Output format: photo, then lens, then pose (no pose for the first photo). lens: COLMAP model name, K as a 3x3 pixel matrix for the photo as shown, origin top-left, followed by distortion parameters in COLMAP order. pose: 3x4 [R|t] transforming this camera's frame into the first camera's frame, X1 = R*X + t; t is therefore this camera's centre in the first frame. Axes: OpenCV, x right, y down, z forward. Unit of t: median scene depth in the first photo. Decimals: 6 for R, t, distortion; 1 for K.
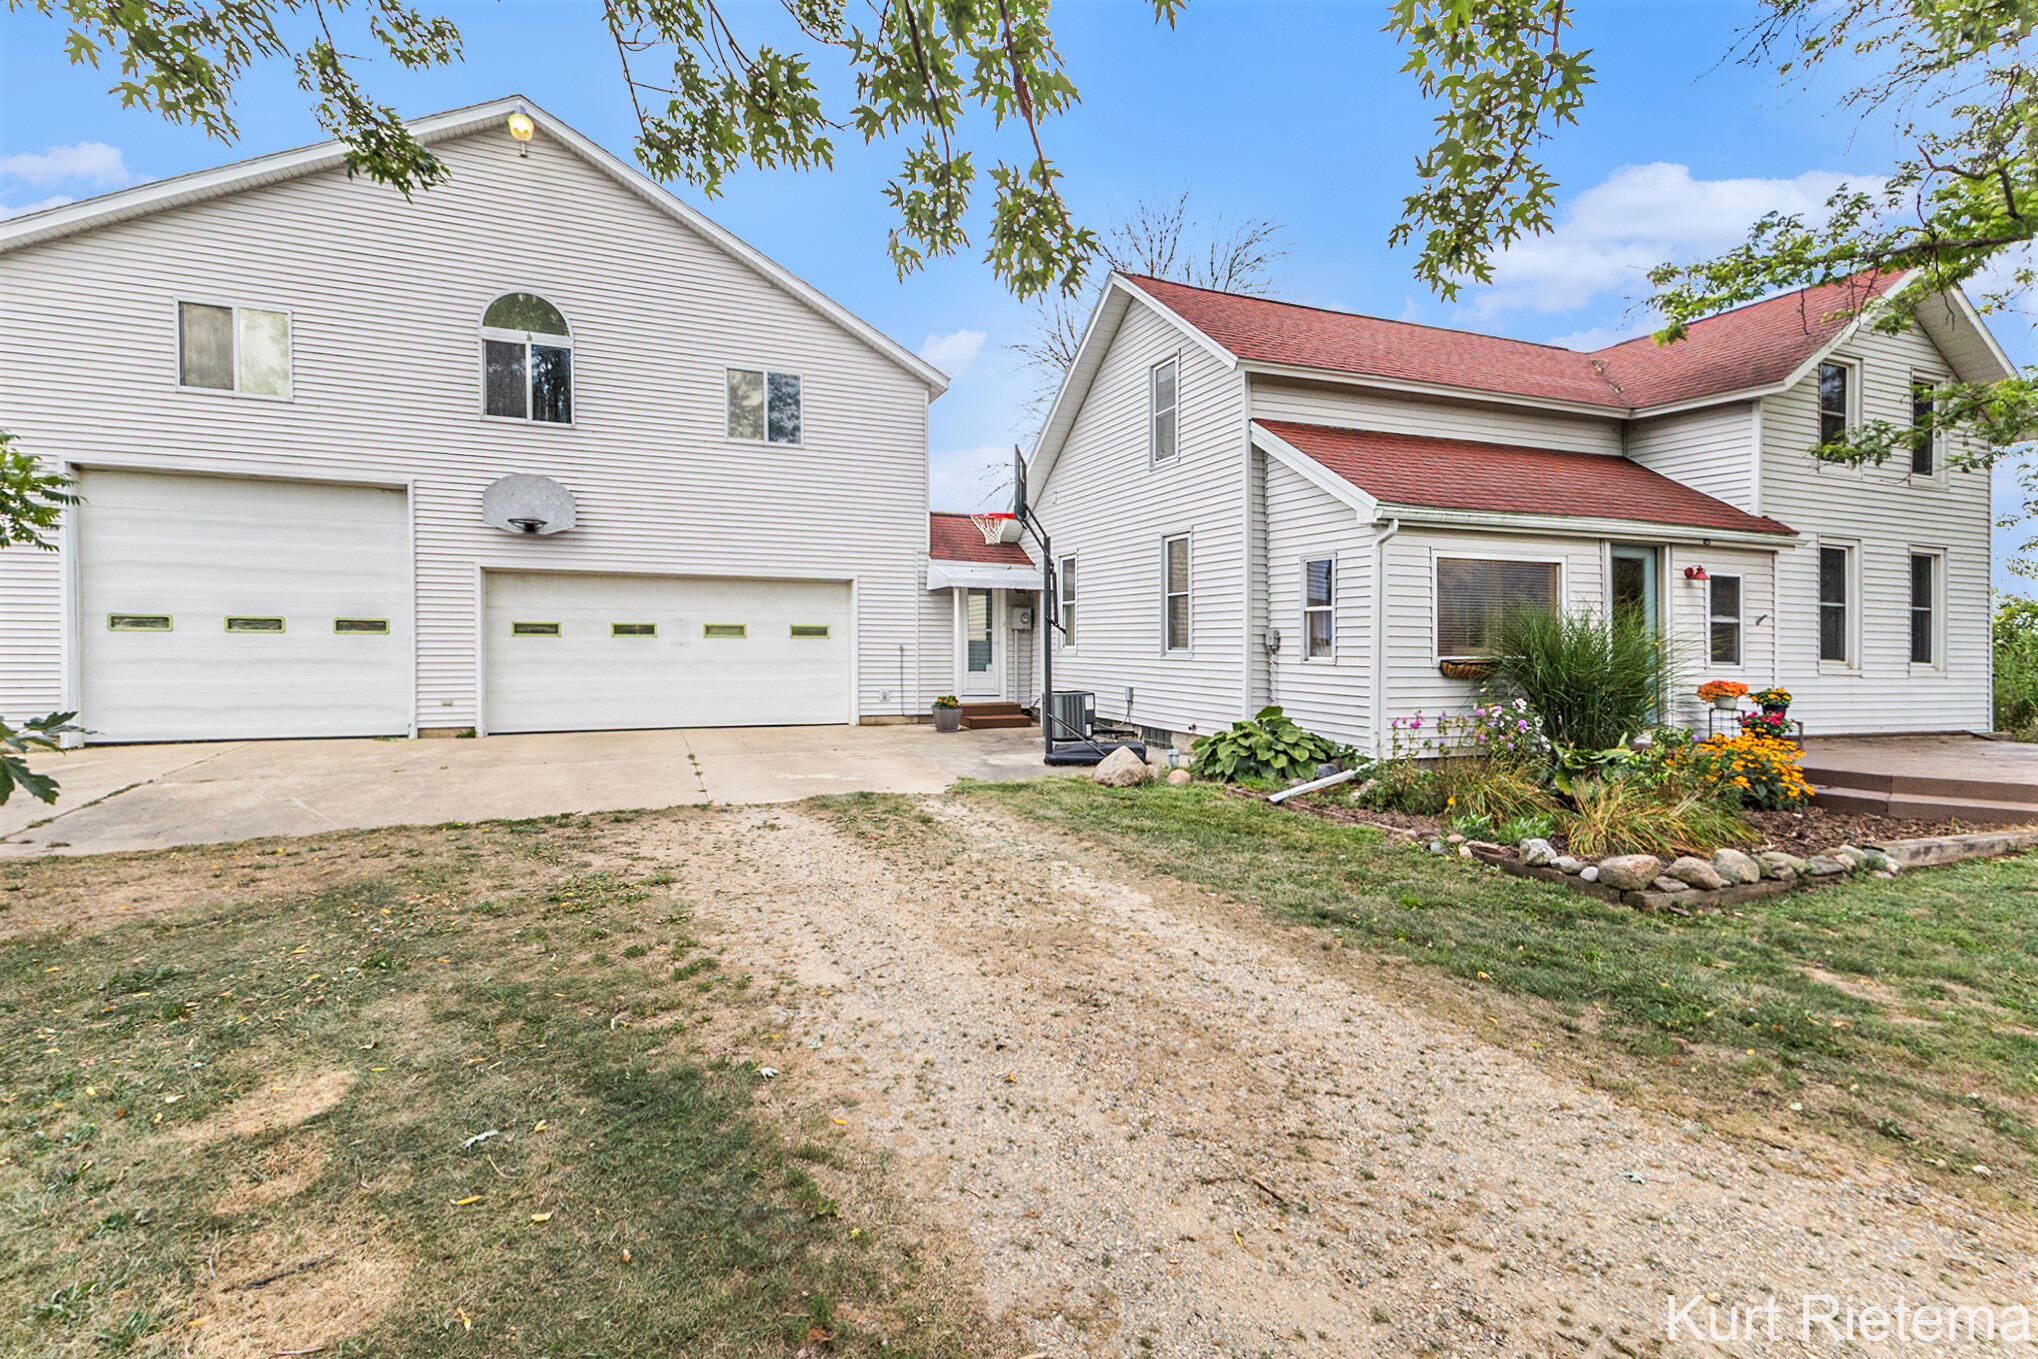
lens RADIAL K [[861.6, 0, 963.6], [0, 861.6, 636.9], [0, 0, 1]] dist [0.002056, 0.000168]
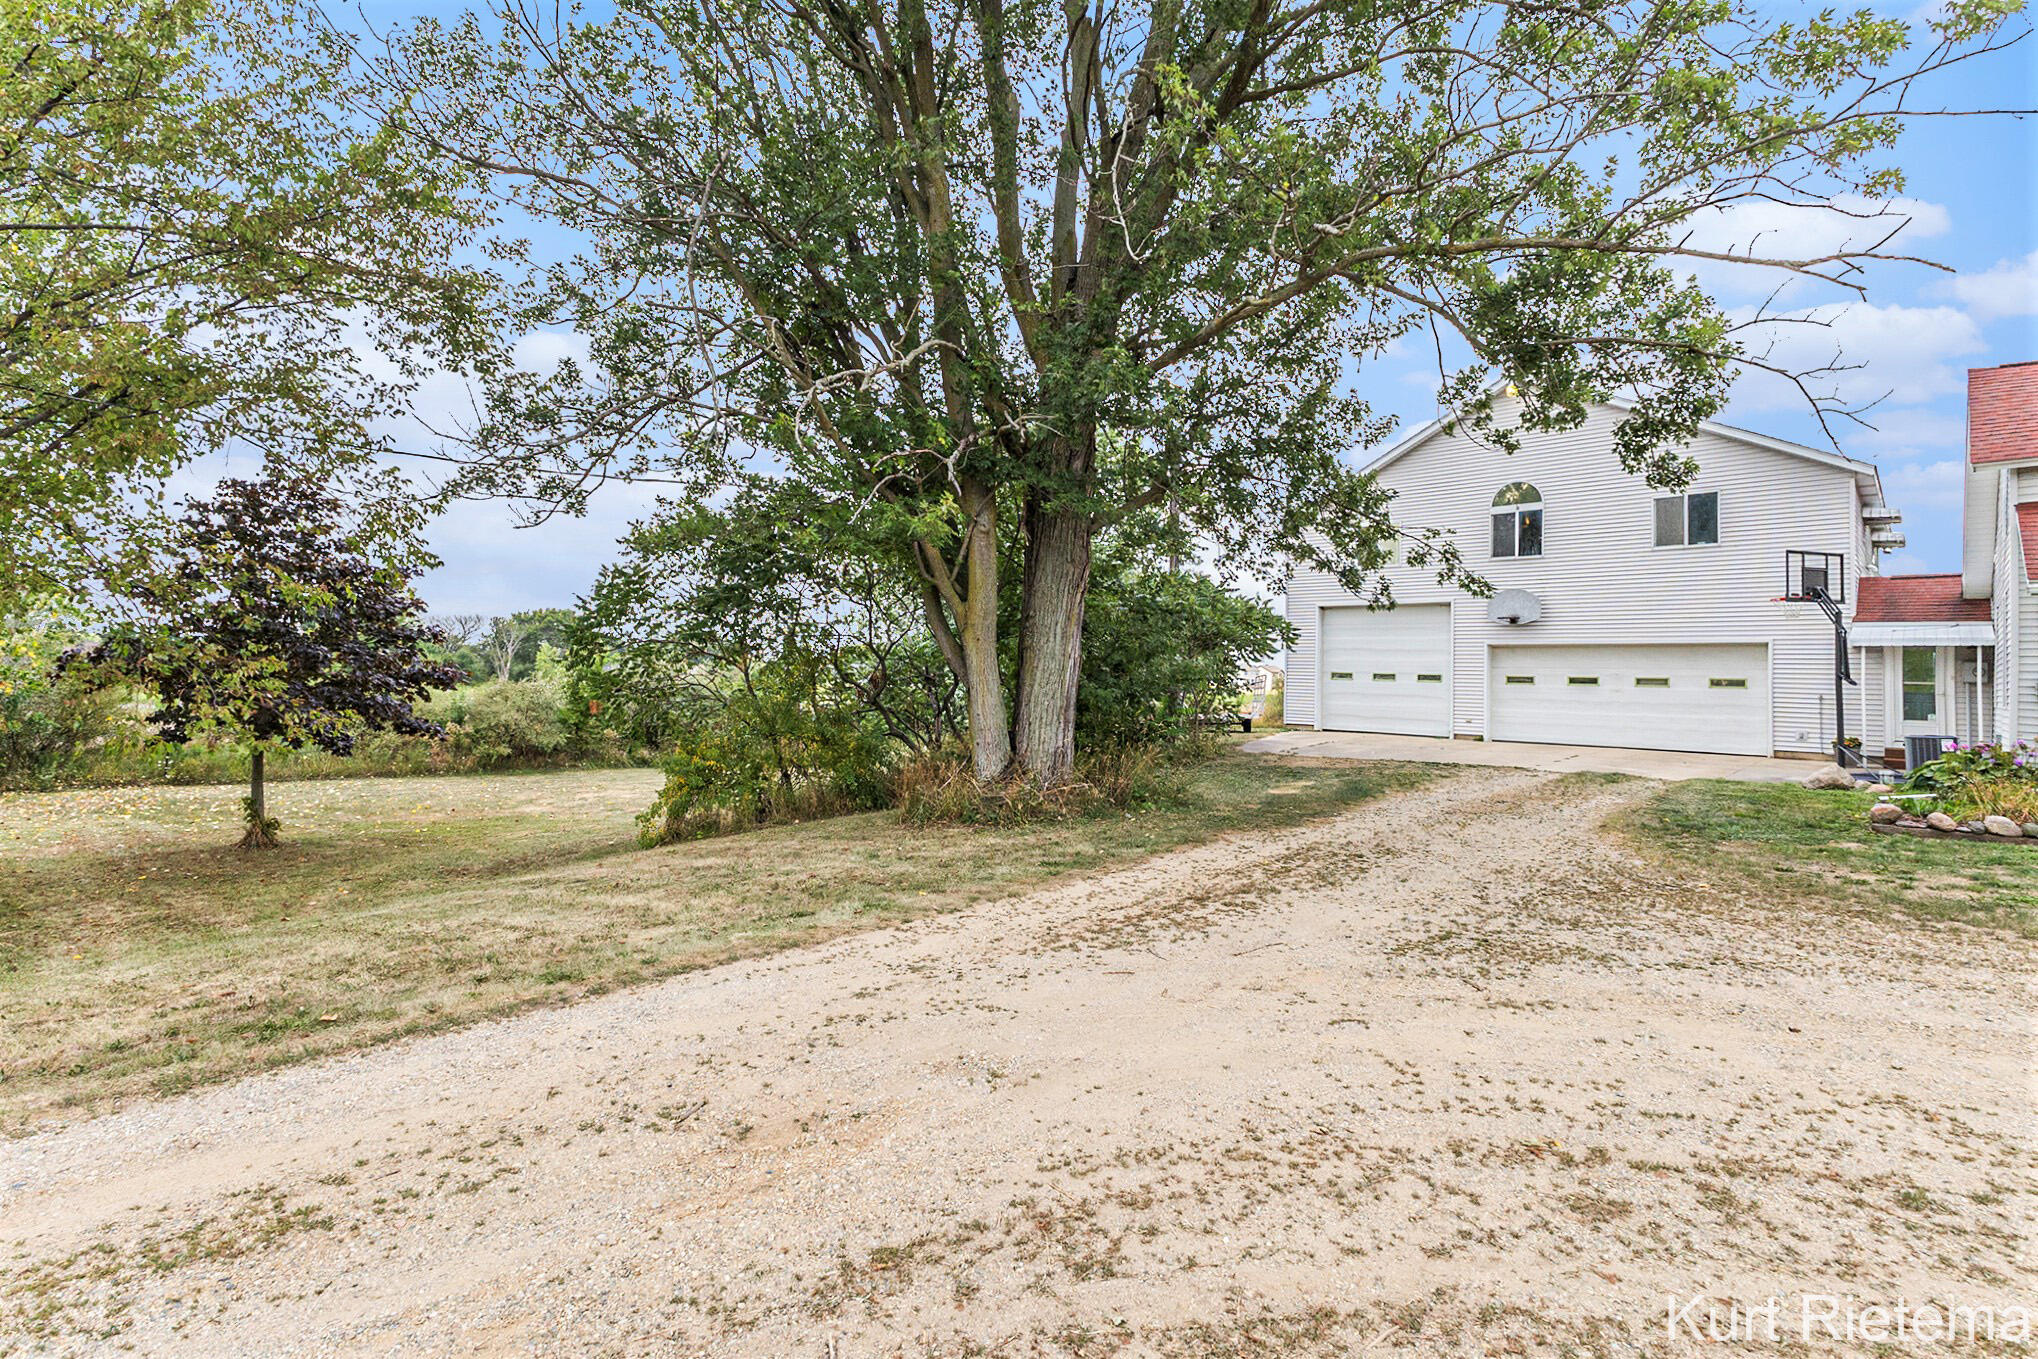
lens RADIAL K [[936.3, 0, 1017.7], [0, 936.3, 685.0], [0, 0, 1]] dist [0.004062, 0.000638]
pose [[0.413338, 0.008391, -0.910539, 0.770648], [-0.019528, 0.999809, 0.000350, 0.019182], [0.910368, 0.017636, 0.413423, -0.645244]]
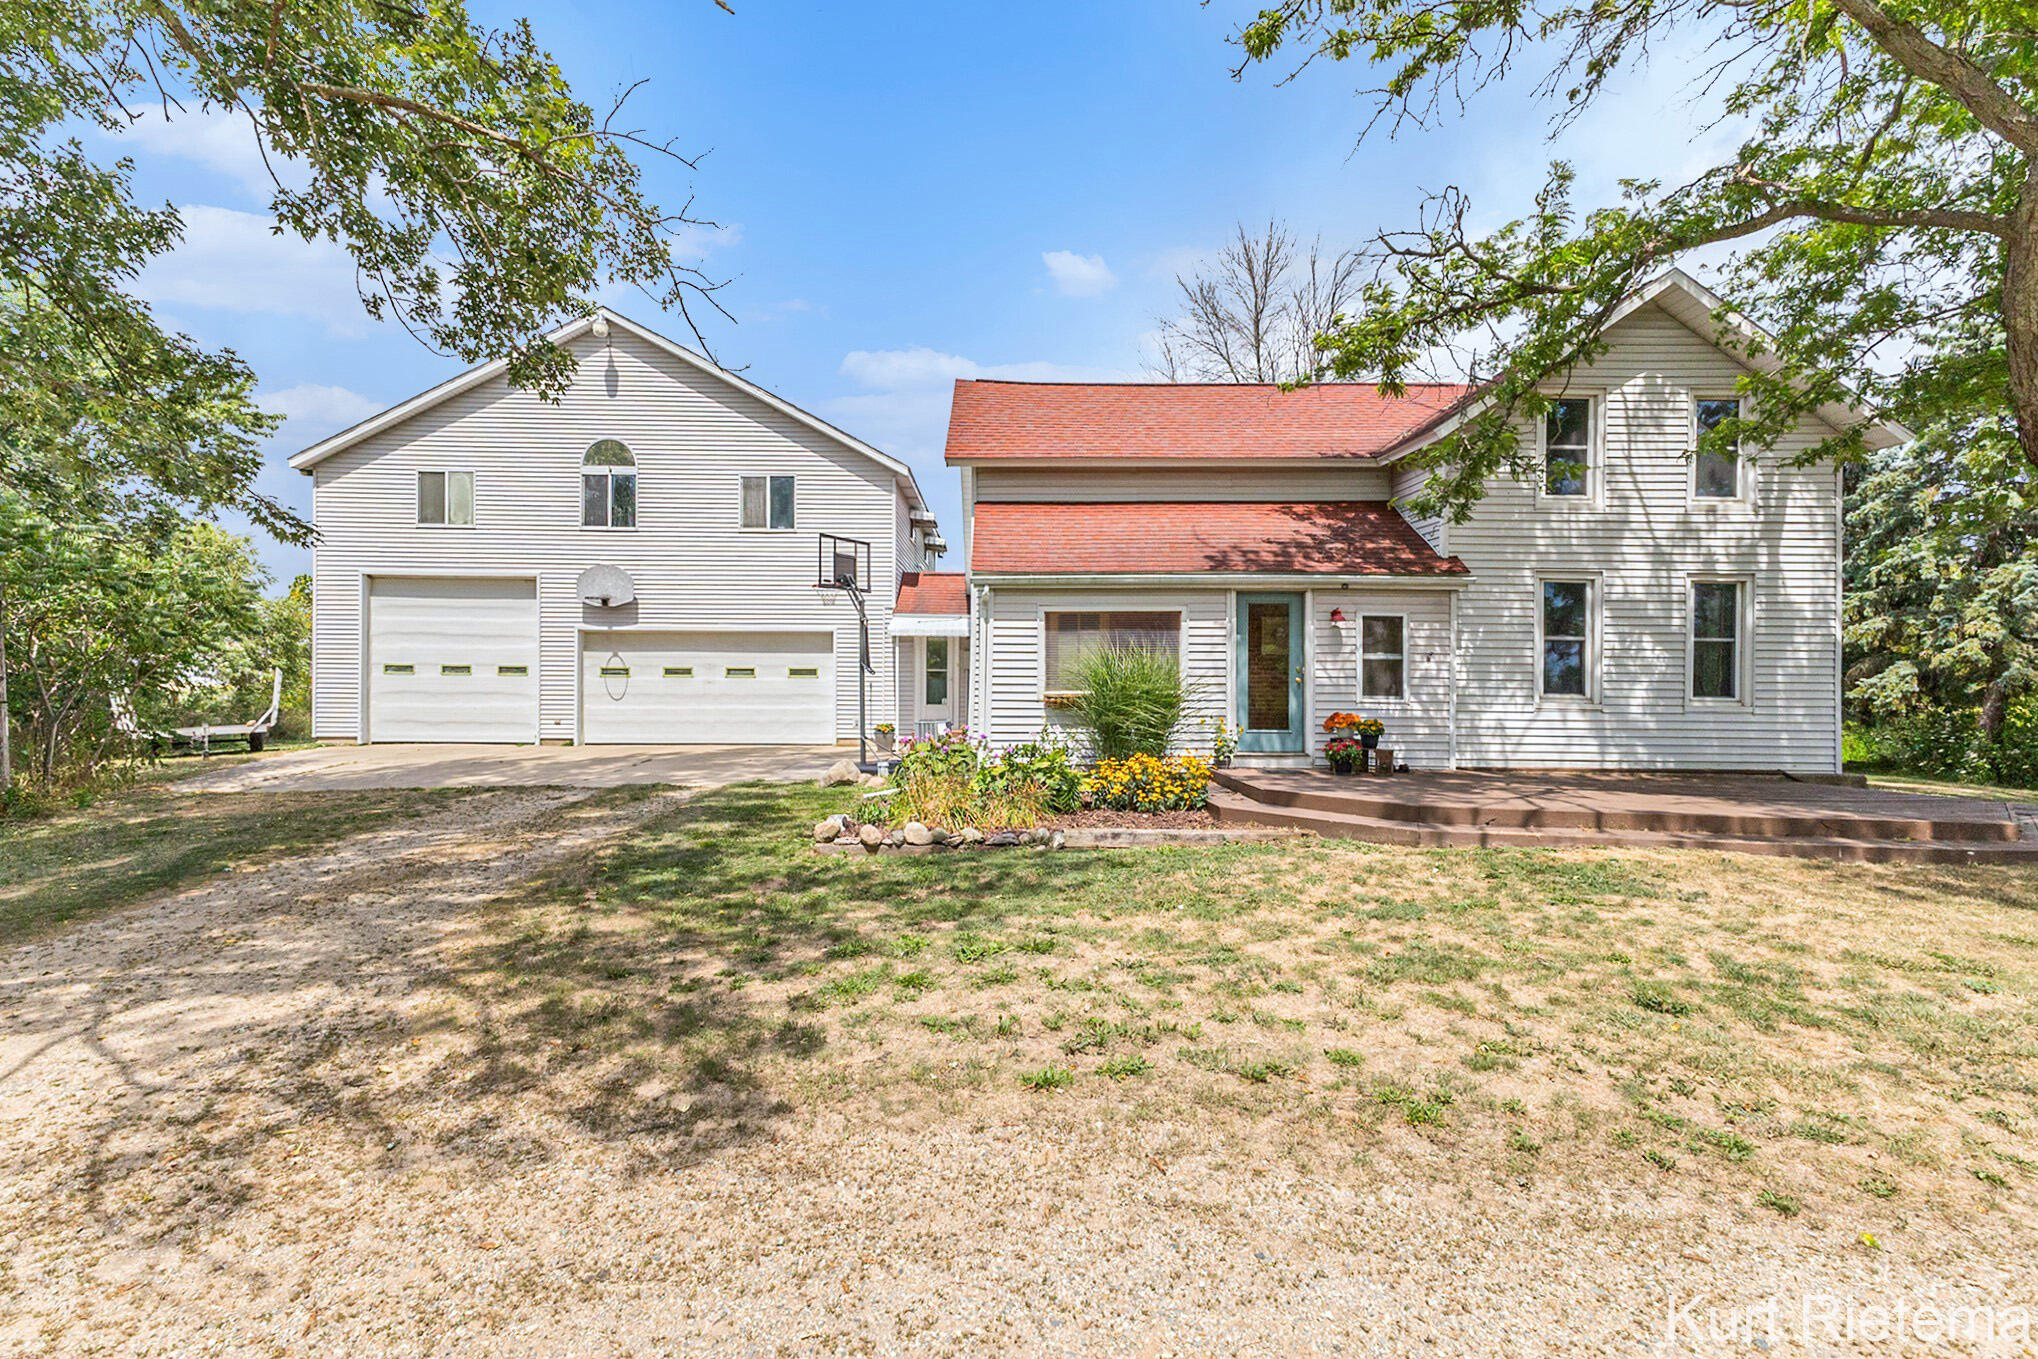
lens RADIAL K [[936.3, 0, 1019.1], [0, 936.3, 676.6], [0, 0, 1]] dist [0.004062, 0.000638]
pose [[0.932388, -0.004090, -0.361435, 0.722691], [0.003099, 0.999990, -0.003322, 0.006348], [0.361445, 0.001977, 0.932391, -0.221229]]
